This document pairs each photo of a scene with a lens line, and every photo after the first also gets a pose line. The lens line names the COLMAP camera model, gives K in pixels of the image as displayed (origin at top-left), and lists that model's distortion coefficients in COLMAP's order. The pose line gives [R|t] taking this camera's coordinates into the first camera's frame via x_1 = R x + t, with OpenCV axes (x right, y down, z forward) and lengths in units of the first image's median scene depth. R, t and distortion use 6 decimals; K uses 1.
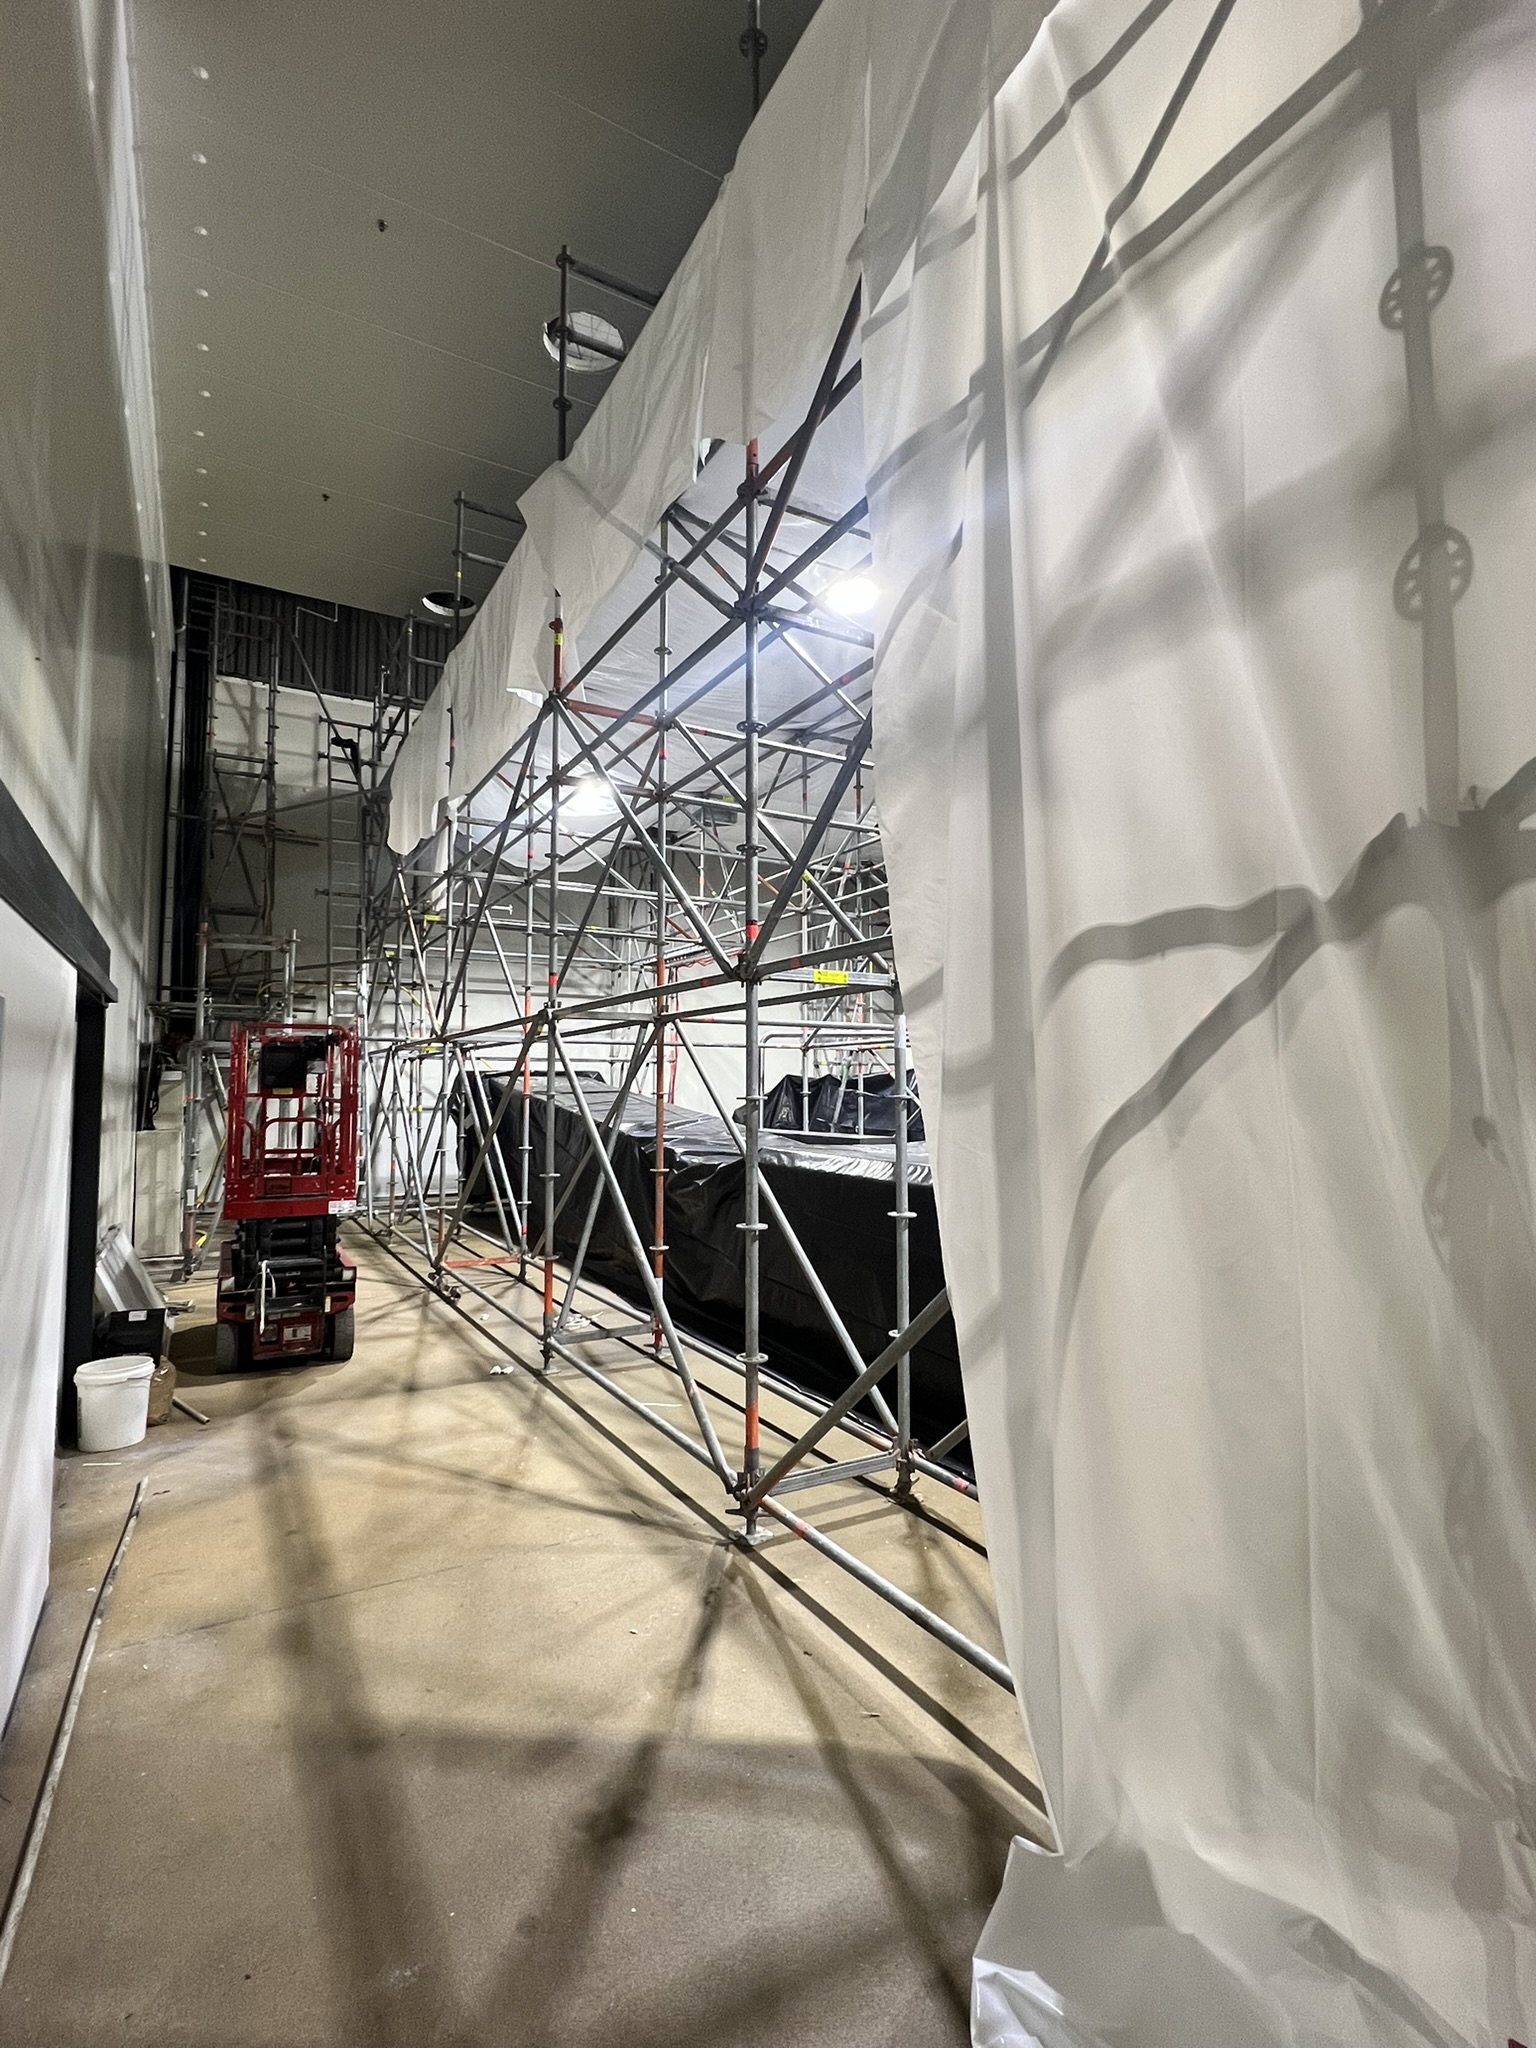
lens RADIAL K [[973.2, 0, 761.2], [0, 973.2, 1019.2], [0, 0, 1]] dist [-0.002013, -0.000276]
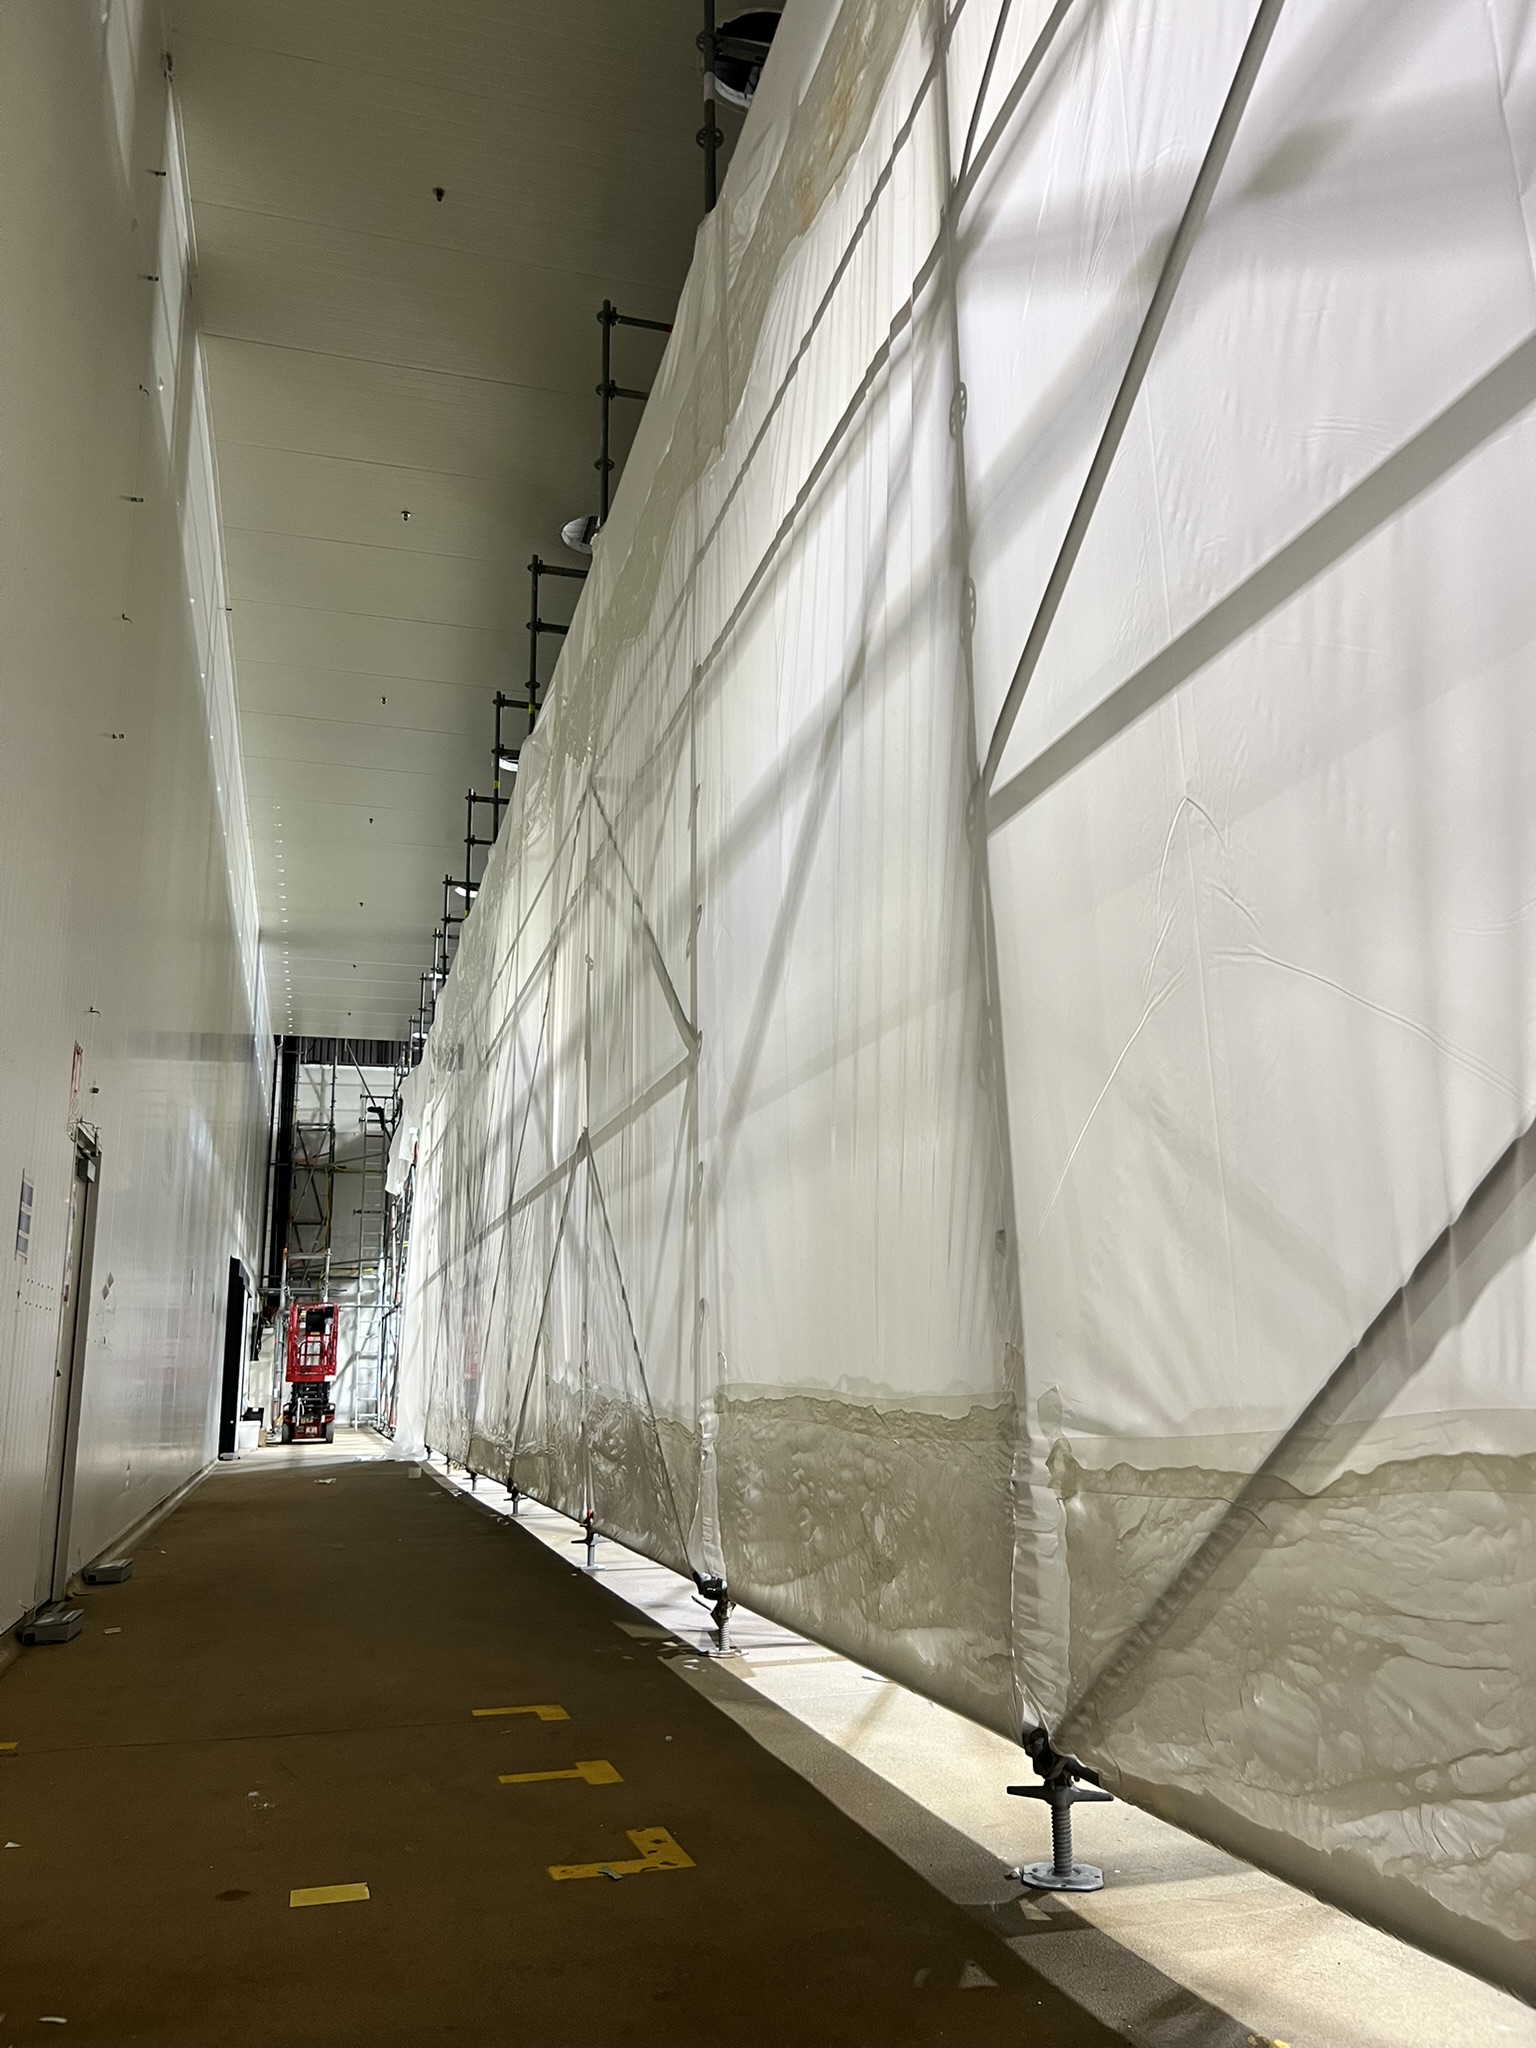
lens RADIAL K [[1552.1, 0, 770.5], [0, 1552.1, 1029.3], [0, 0, 1]] dist [0.000667, -0.000388]
pose [[0.971797, -0.061513, -0.227654, 0.753520], [0.026212, 0.987574, -0.154954, -0.017150], [0.234357, 0.144616, 0.961334, -1.240844]]
